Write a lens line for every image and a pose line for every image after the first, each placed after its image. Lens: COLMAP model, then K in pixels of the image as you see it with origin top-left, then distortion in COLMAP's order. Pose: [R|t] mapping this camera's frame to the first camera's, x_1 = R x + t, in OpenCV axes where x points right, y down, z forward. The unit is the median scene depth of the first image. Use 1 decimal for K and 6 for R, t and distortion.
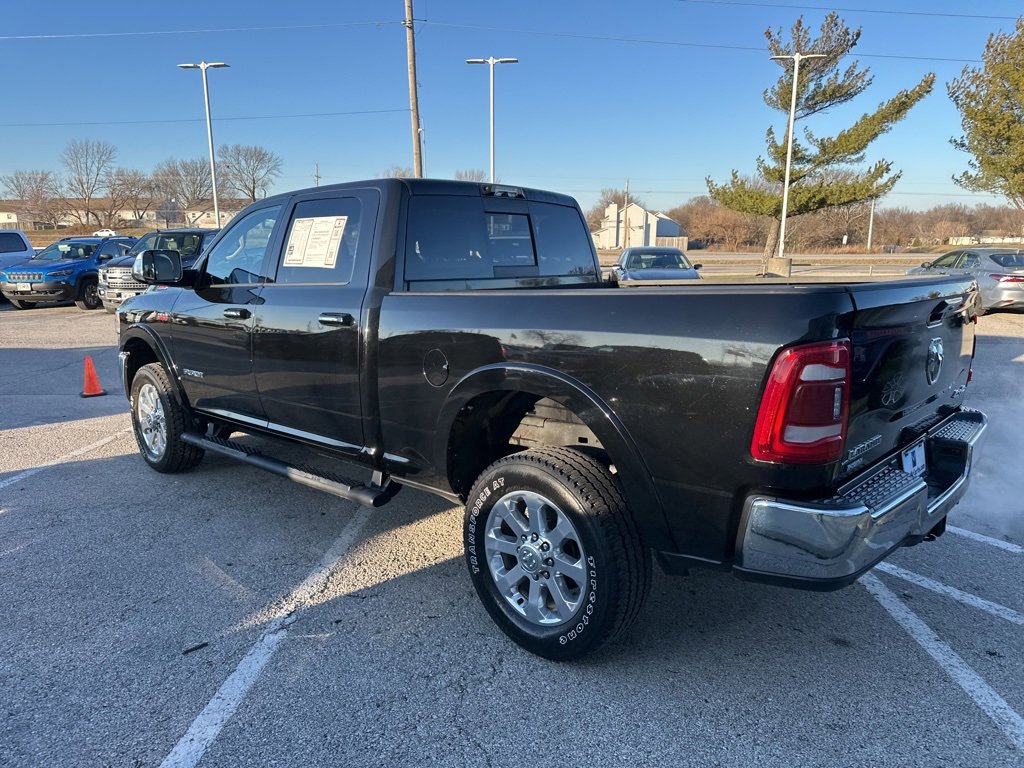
lens RADIAL K [[719.6, 0, 507.0], [0, 719.6, 384.3], [0, 0, 1]] dist [0.044299, -0.050912]
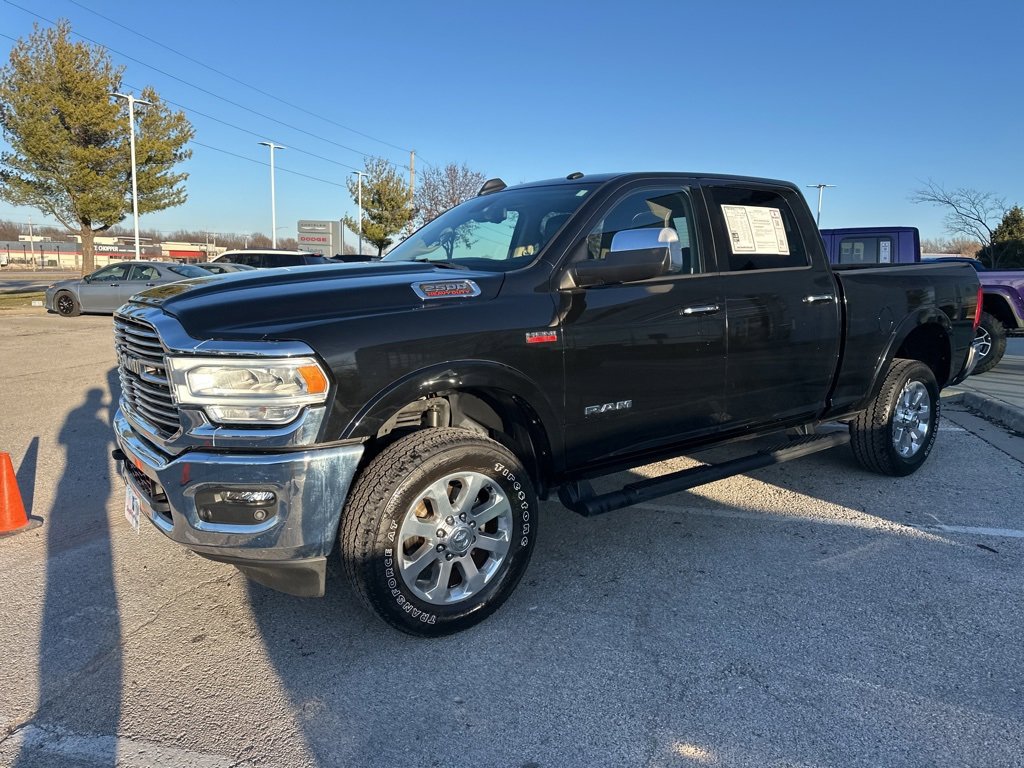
lens RADIAL K [[719.6, 0, 508.1], [0, 719.6, 385.3], [0, 0, 1]] dist [0.044299, -0.050912]
pose [[0.183204, -0.150711, 0.971454, -1.191455], [0.175521, 0.977315, 0.118519, -0.144245], [-0.967279, 0.148797, 0.205501, 1.011830]]
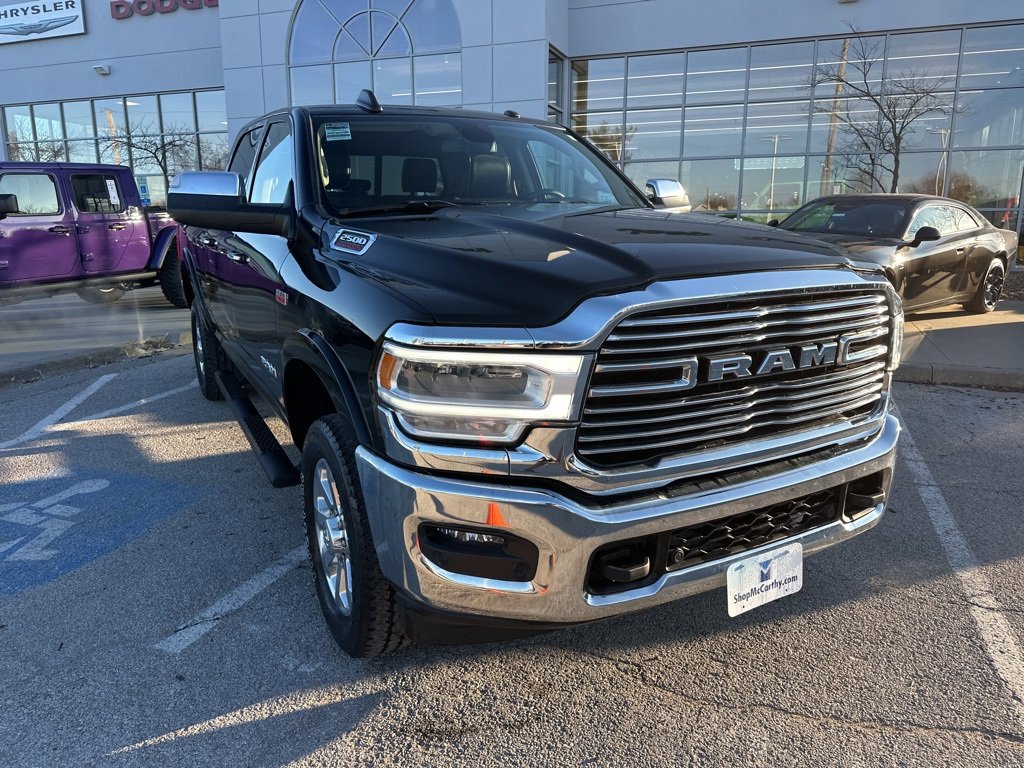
lens RADIAL K [[719.6, 0, 512.1], [0, 719.6, 382.4], [0, 0, 1]] dist [0.044299, -0.050912]
pose [[-0.953235, -0.069124, 0.294219, -0.579127], [0.054941, 0.917642, 0.393592, -0.314418], [-0.297194, 0.391351, -0.870931, 1.914318]]
